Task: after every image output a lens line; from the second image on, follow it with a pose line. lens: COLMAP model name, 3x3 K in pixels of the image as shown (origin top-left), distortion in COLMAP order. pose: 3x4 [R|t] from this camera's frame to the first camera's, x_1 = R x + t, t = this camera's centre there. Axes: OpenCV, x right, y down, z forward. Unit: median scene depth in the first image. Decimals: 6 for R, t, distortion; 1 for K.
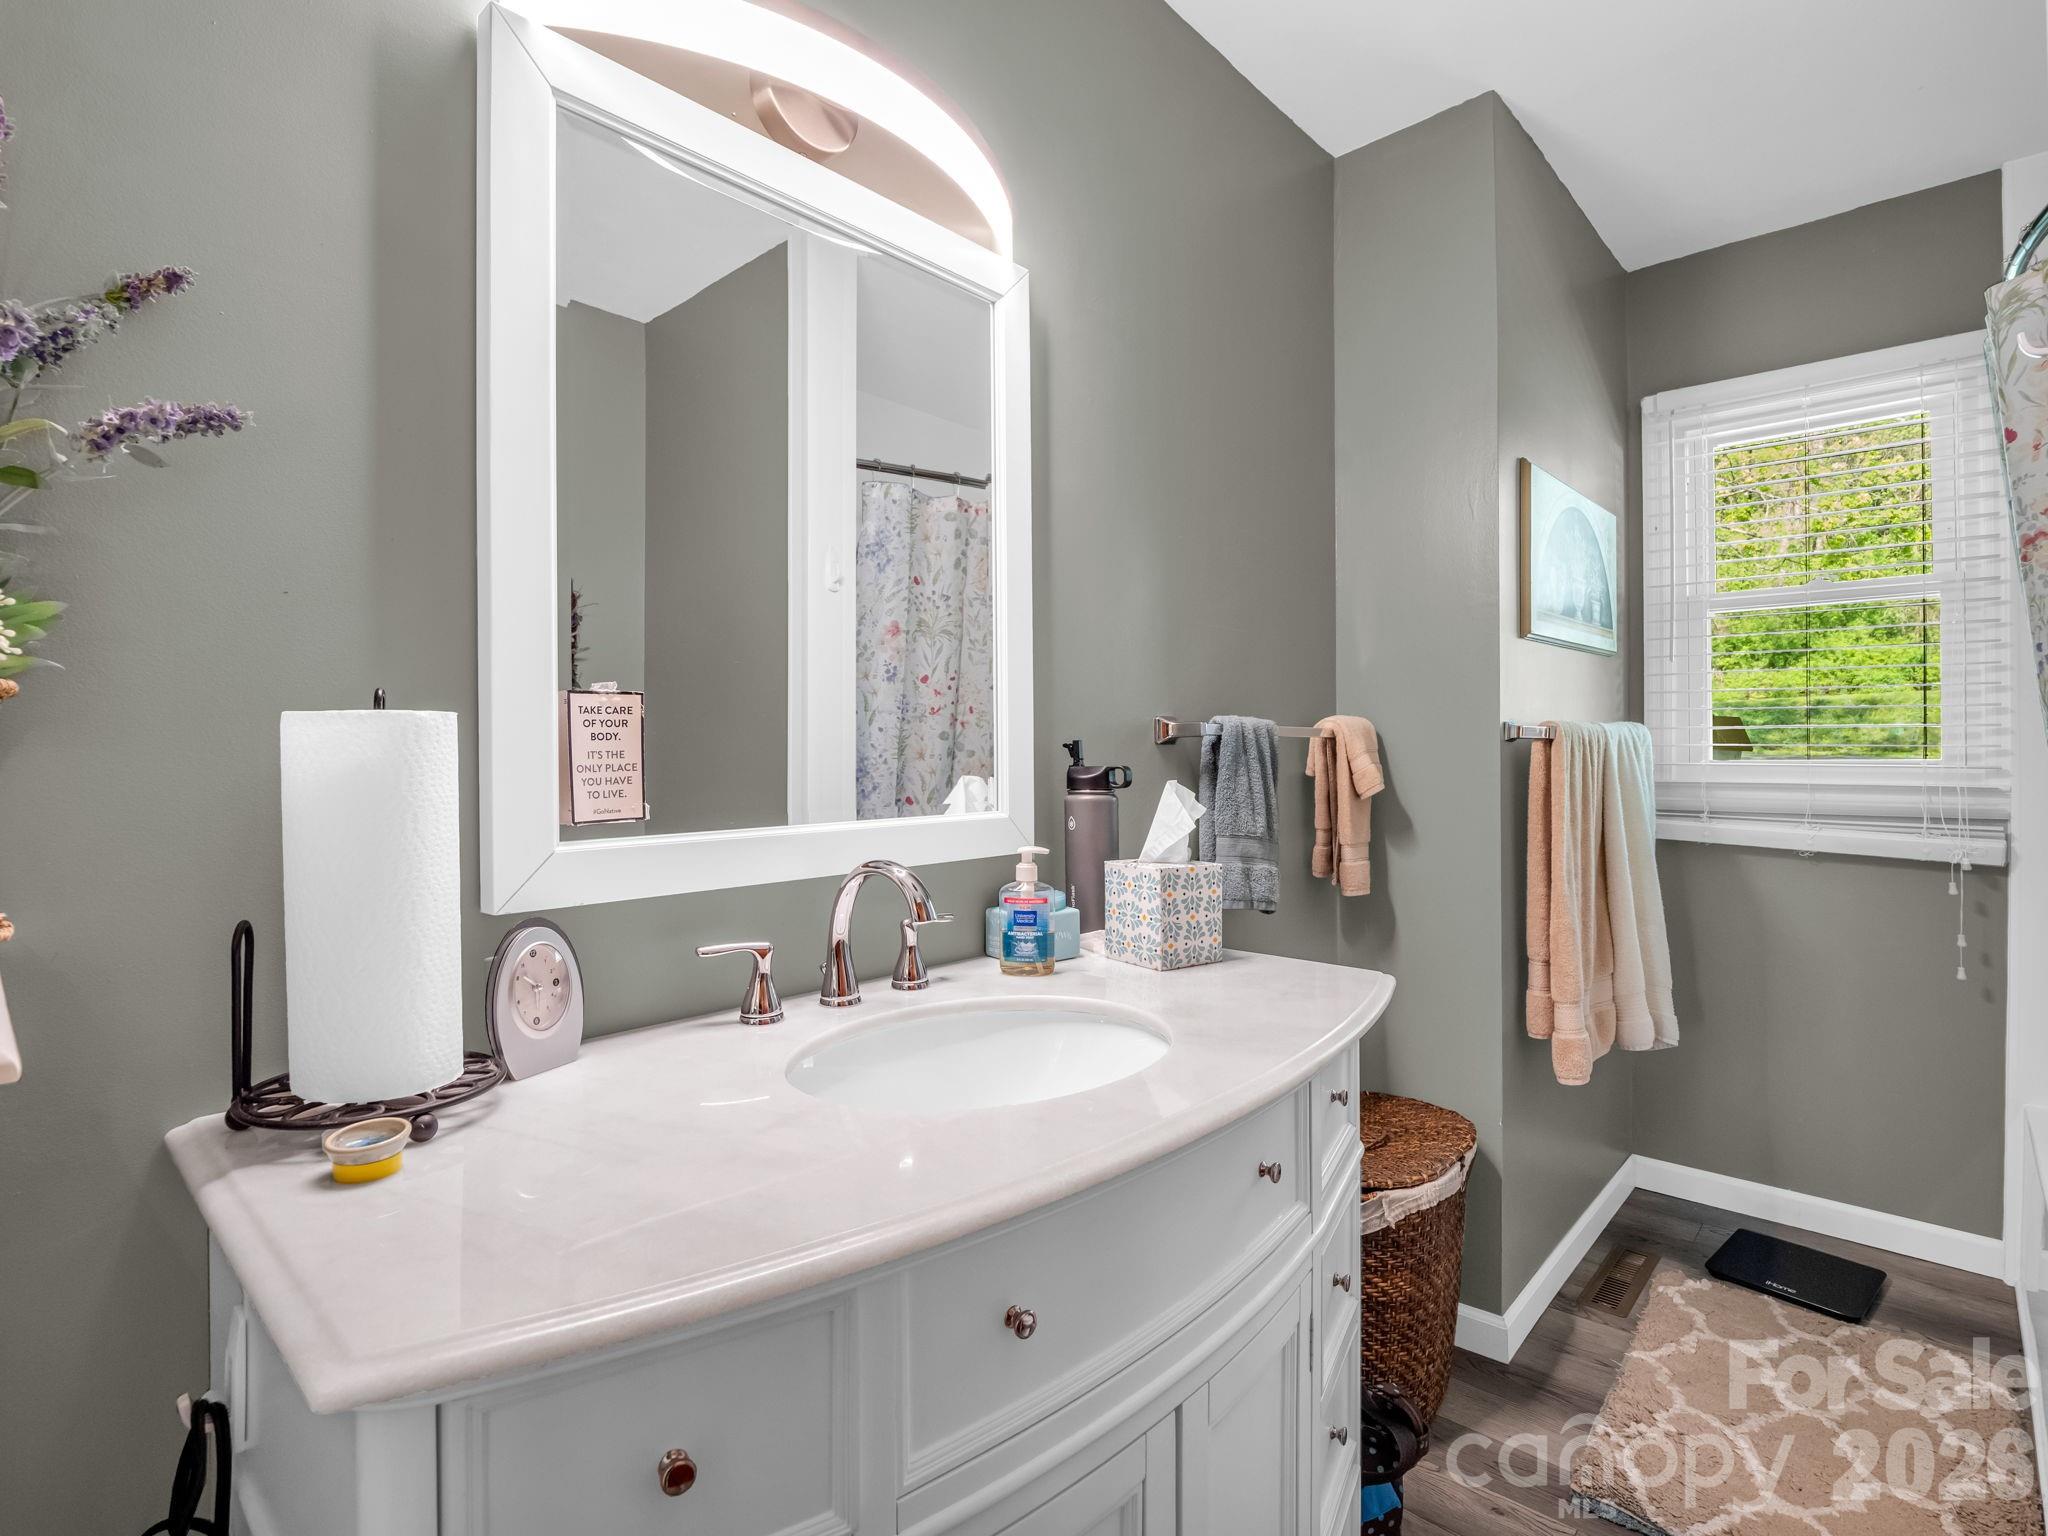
lens RADIAL K [[1013.5, 0, 1025.7], [0, 1013.5, 748.1], [0, 0, 1]] dist [-0.009668, -0.002537]
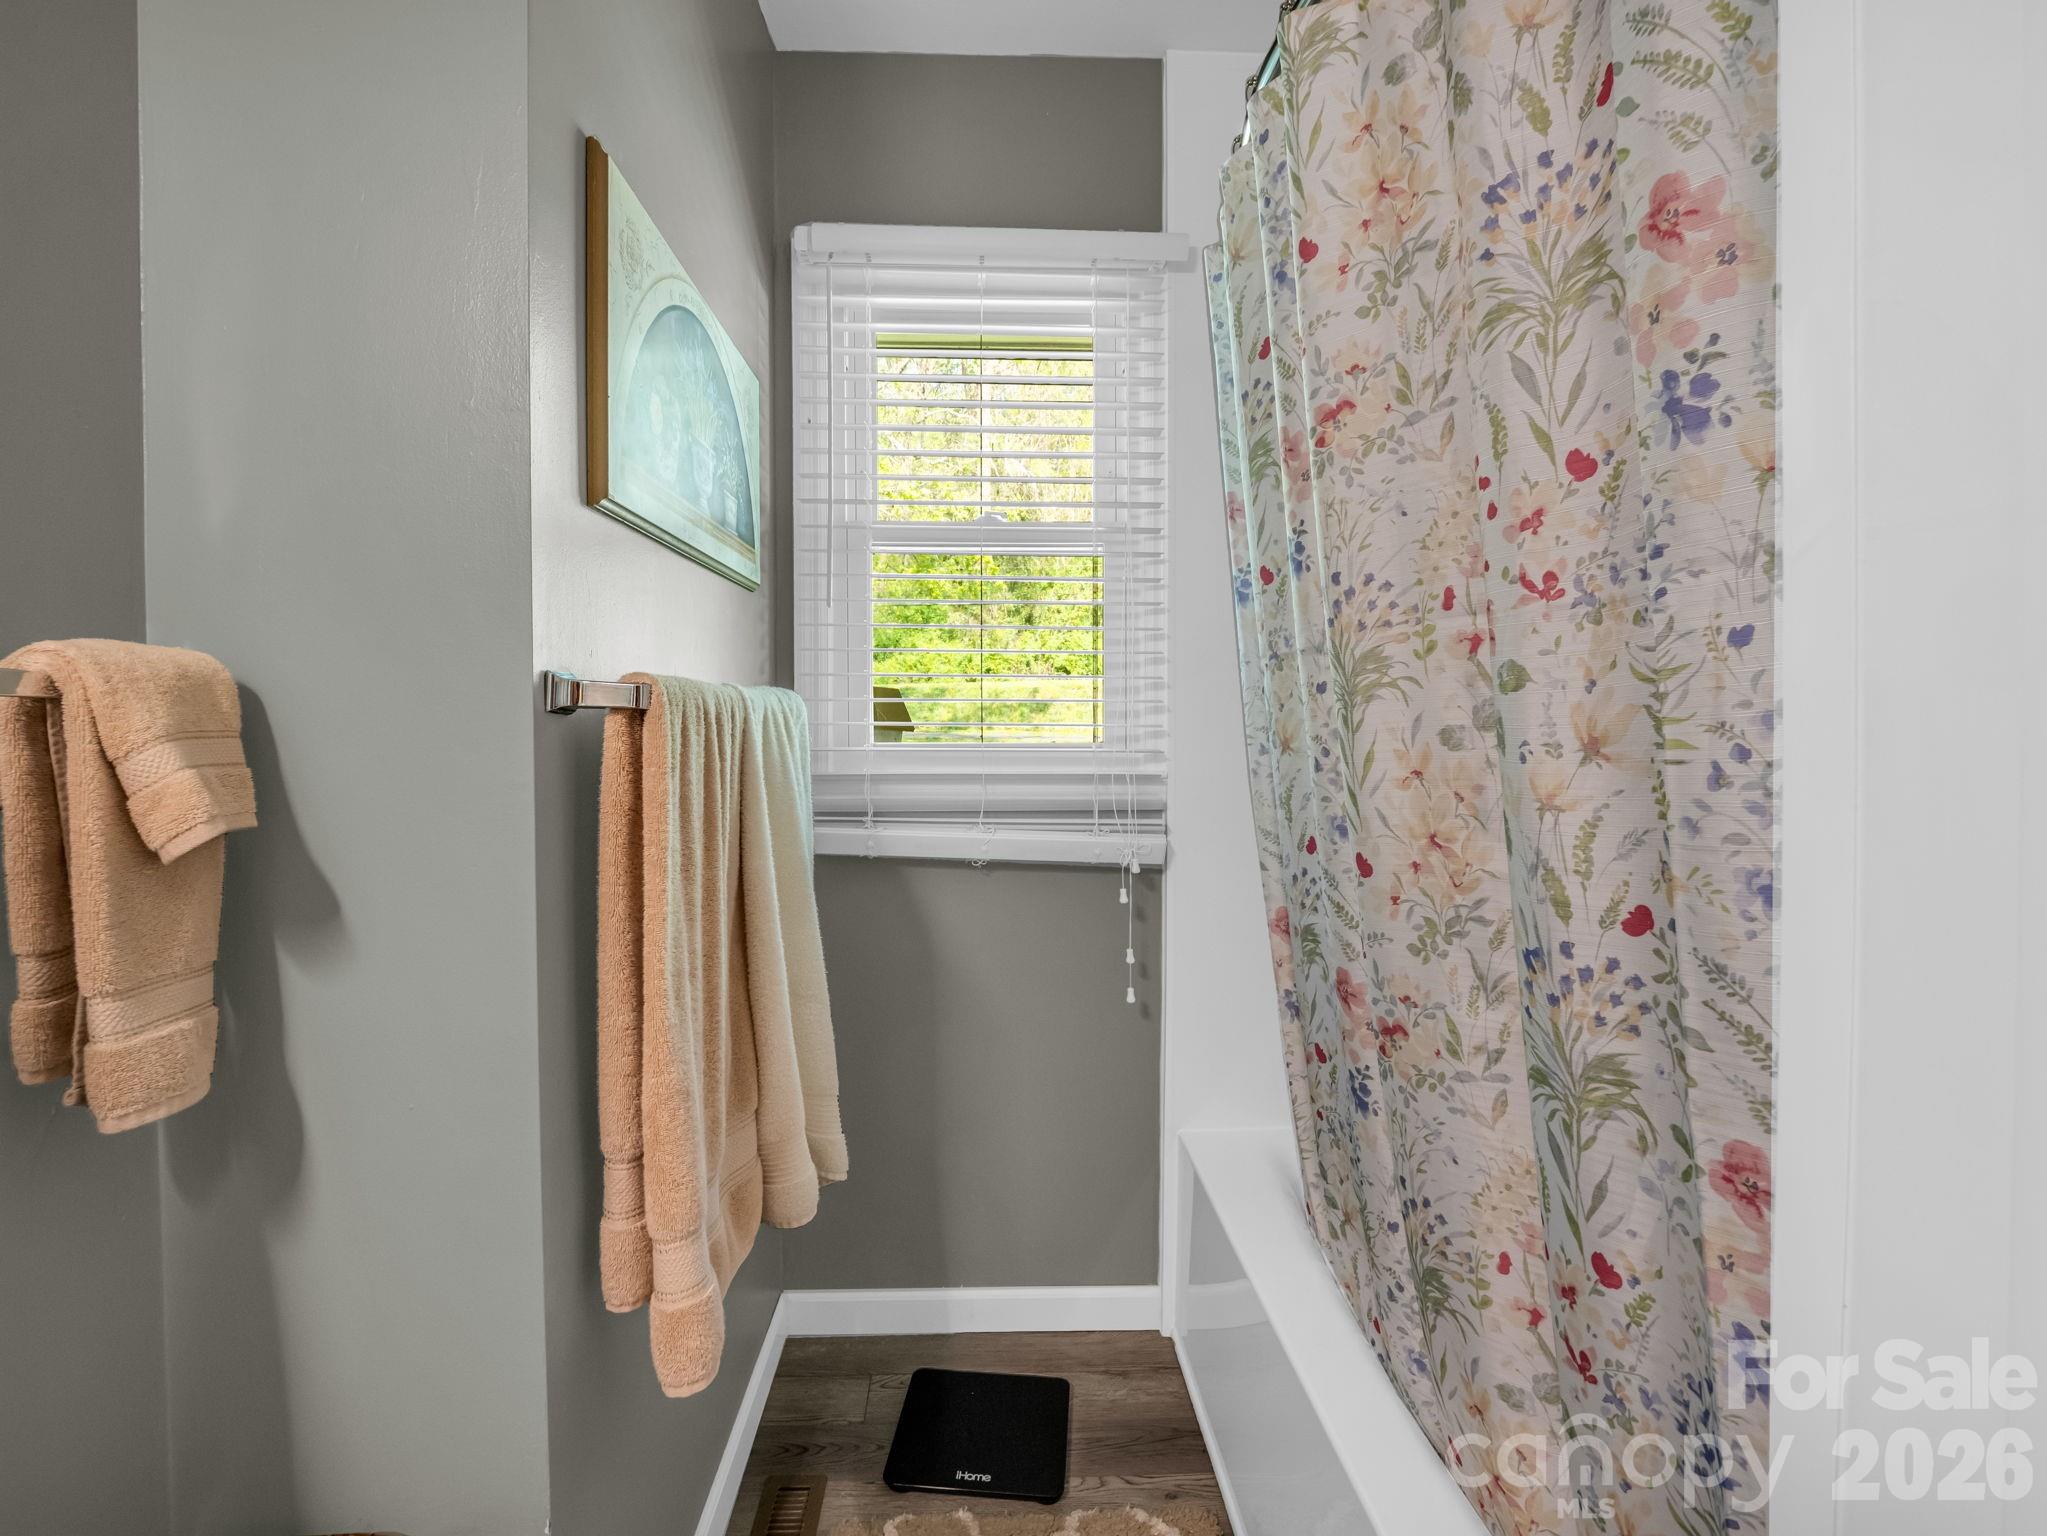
lens RADIAL K [[1013.0, 0, 1025.2], [0, 1013.0, 748.1], [0, 0, 1]] dist [-0.009668, -0.002537]
pose [[0.705767, -0.013231, 0.708321, 0.267641], [-0.003205, 0.999756, 0.021869, -0.001475], [-0.708437, -0.017705, 0.705552, 0.460229]]
